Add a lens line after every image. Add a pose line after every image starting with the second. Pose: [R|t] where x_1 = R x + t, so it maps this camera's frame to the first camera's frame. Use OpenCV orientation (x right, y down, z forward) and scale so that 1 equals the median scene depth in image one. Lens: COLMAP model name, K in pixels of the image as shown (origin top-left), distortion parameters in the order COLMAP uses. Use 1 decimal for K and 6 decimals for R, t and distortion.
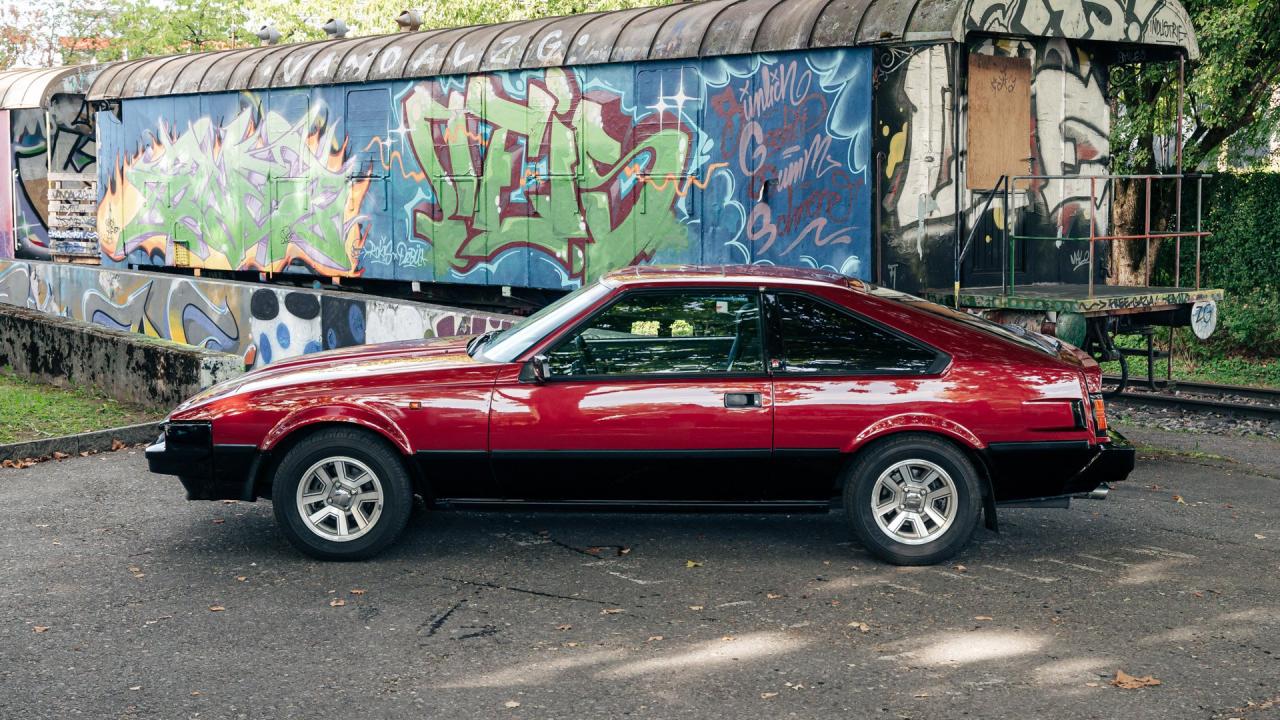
lens RADIAL K [[1898.1, 0, 679.1], [0, 1898.1, 362.4], [0, 0, 1]] dist [0.015613, 0.168118]
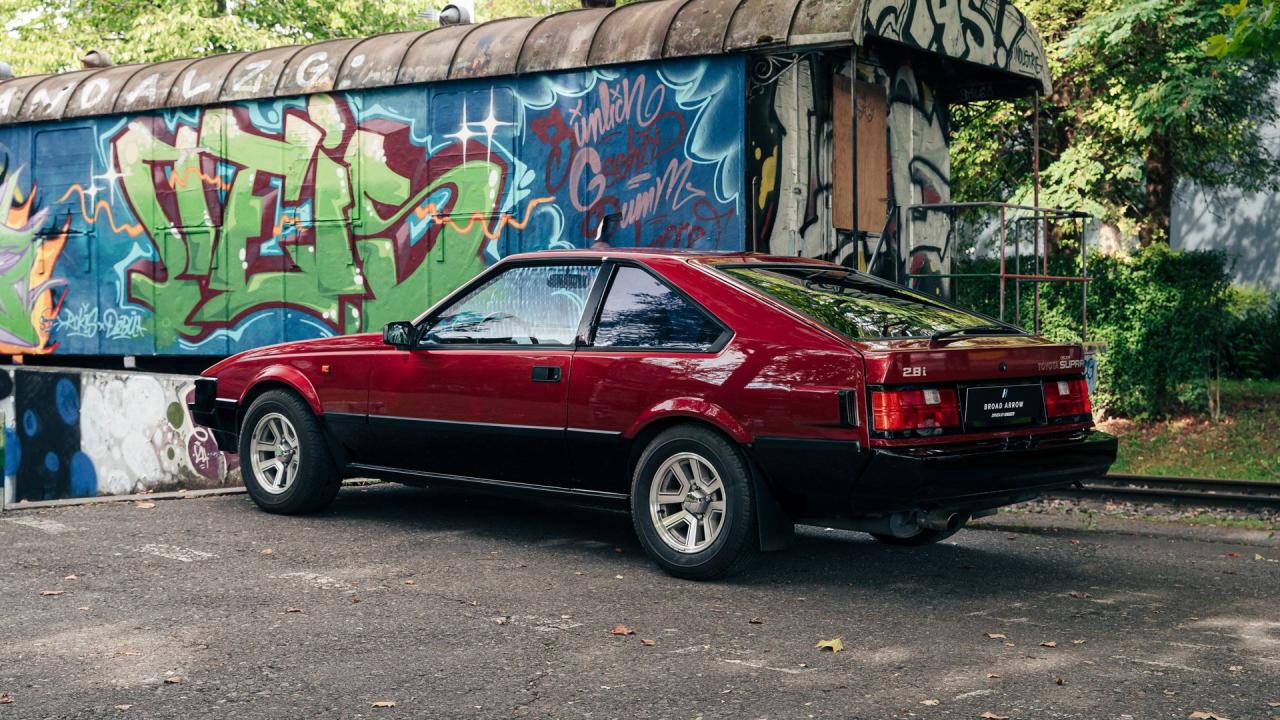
lens RADIAL K [[1821.0, 0, 654.6], [0, 1821.0, 372.5], [0, 0, 1]] dist [0.037538, 0.190915]
pose [[0.974948, -0.006685, 0.222332, -0.105829], [0.021955, 0.997559, -0.066281, 0.026447], [-0.221346, 0.069501, 0.972715, 0.191528]]
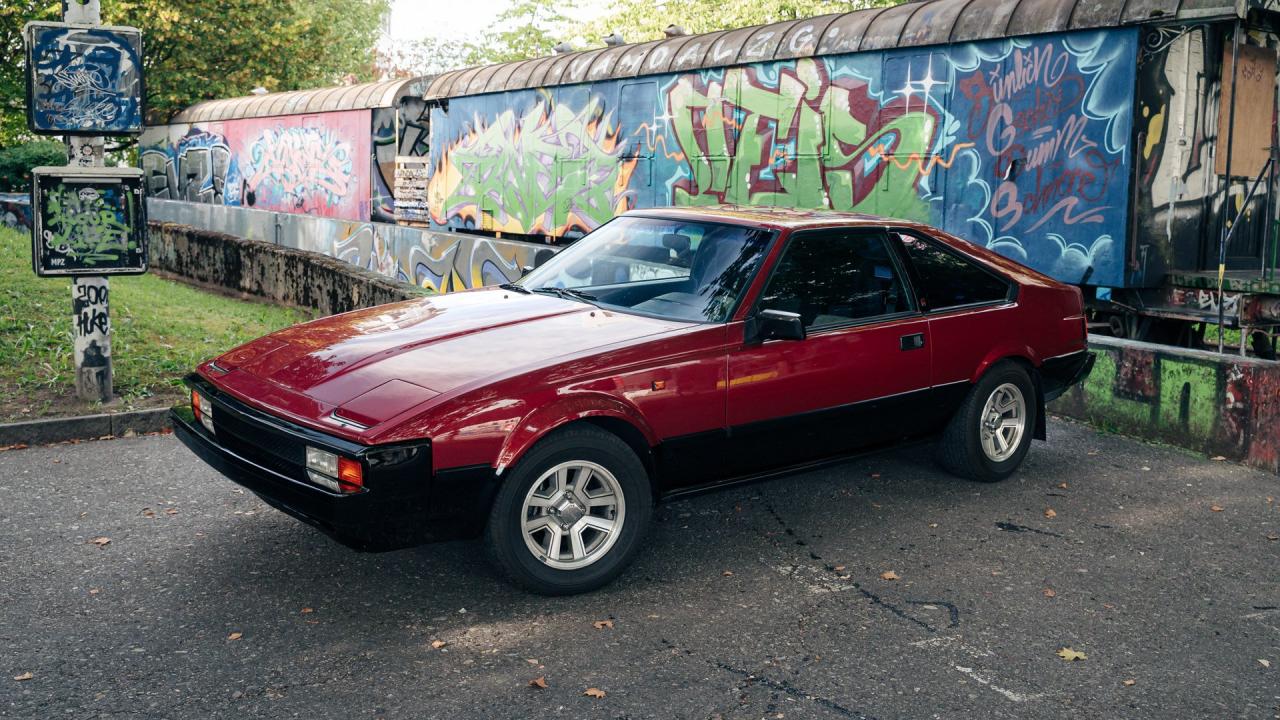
lens RADIAL K [[1234.8, 0, 646.4], [0, 1234.8, 339.9], [0, 0, 1]] dist [-0.101408, 0.118214]
pose [[0.987908, 0.043955, -0.148679, -0.045279], [-0.039928, 0.998753, 0.029966, -0.008878], [0.149810, -0.023667, 0.988431, 0.283670]]
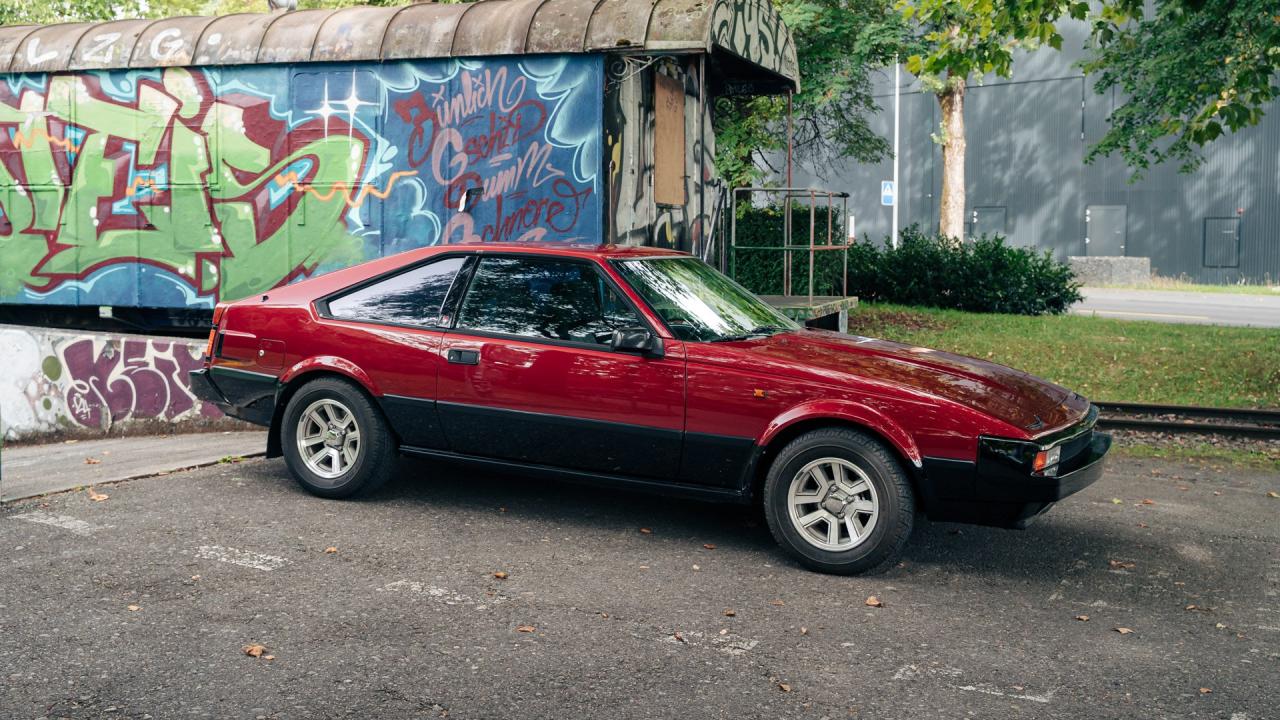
lens RADIAL K [[1408.3, 0, 661.8], [0, 1408.3, 317.5], [0, 0, 1]] dist [-0.063013, 0.132824]
pose [[0.873983, -0.019395, 0.485568, -0.198735], [0.035866, 0.999053, -0.024650, -0.009330], [-0.484630, 0.038959, 0.873851, 0.307903]]
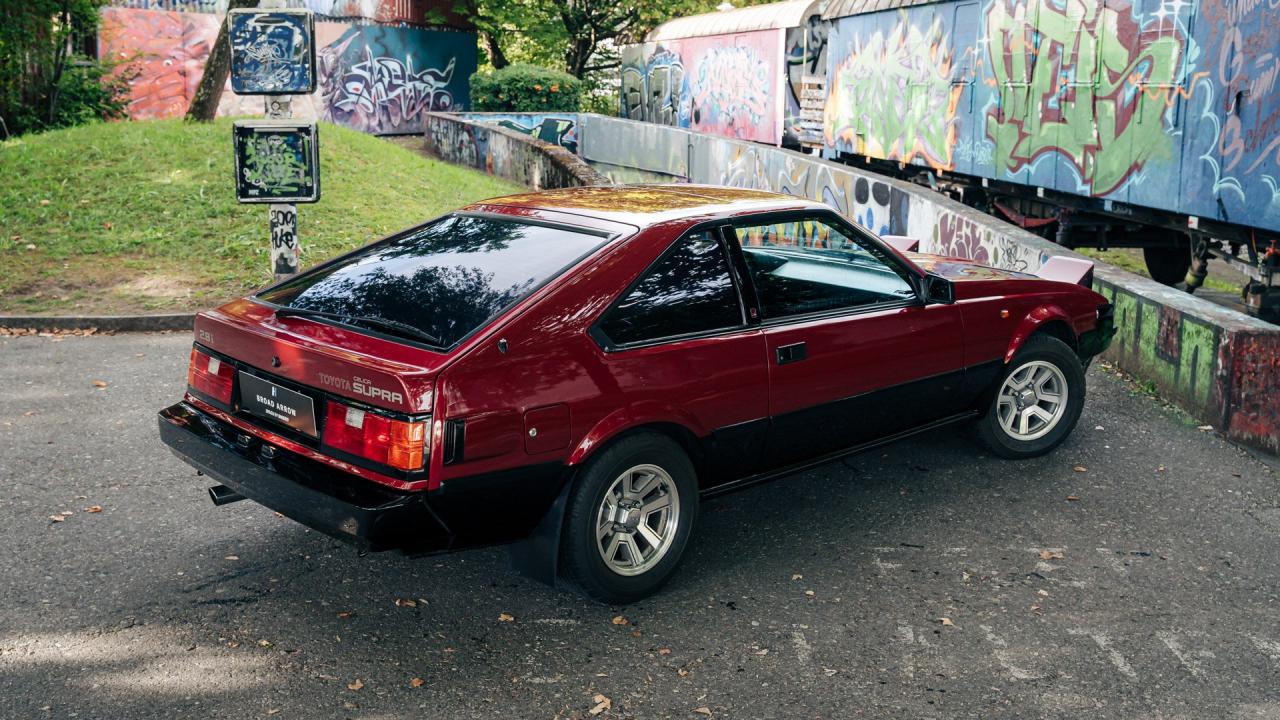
lens RADIAL K [[1353.0, 0, 632.5], [0, 1353.0, 346.0], [0, 0, 1]] dist [-0.088744, 0.123820]
pose [[0.811551, 0.120588, -0.571703, 0.177806], [-0.064265, 0.990956, 0.117793, -0.028080], [0.580737, -0.058855, 0.811961, 0.269930]]
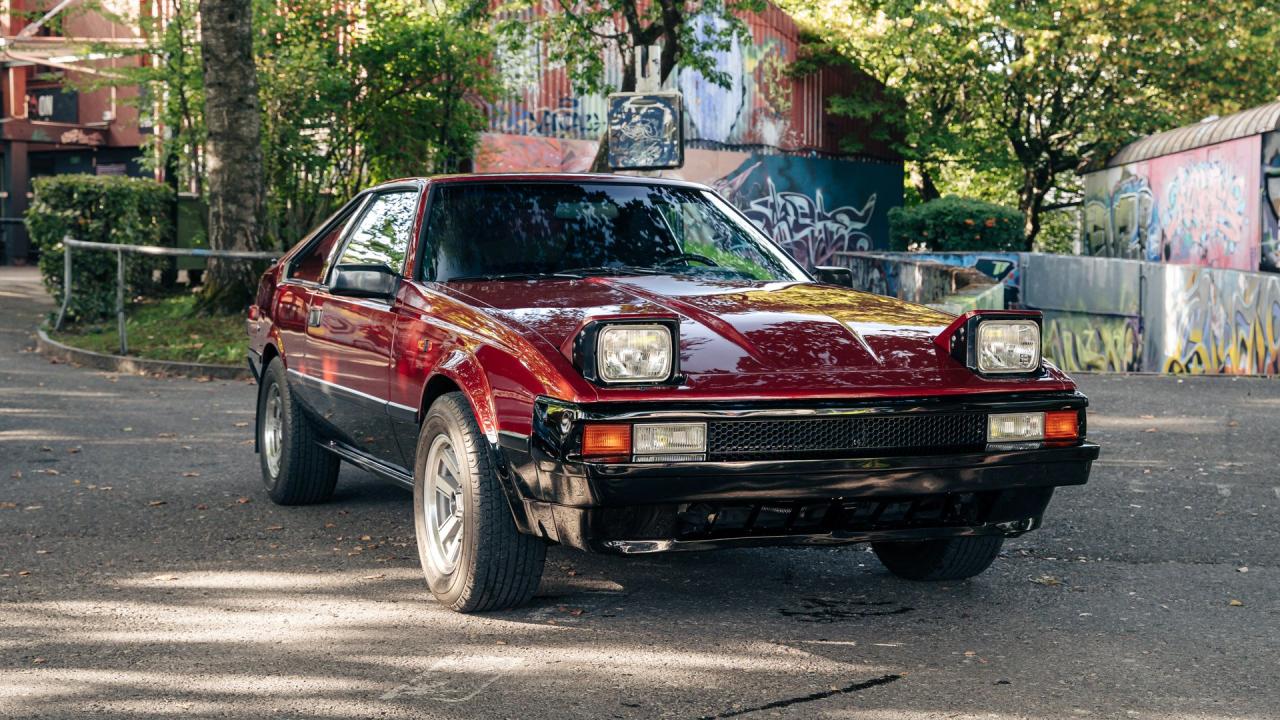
lens RADIAL K [[1874.7, 0, 655.2], [0, 1874.7, 348.3], [0, 0, 1]] dist [0.033177, 0.159073]
pose [[0.630136, 0.034250, -0.775729, 0.398194], [-0.068432, 0.997589, -0.011542, 0.036234], [0.773463, 0.060358, 0.630961, 0.108753]]
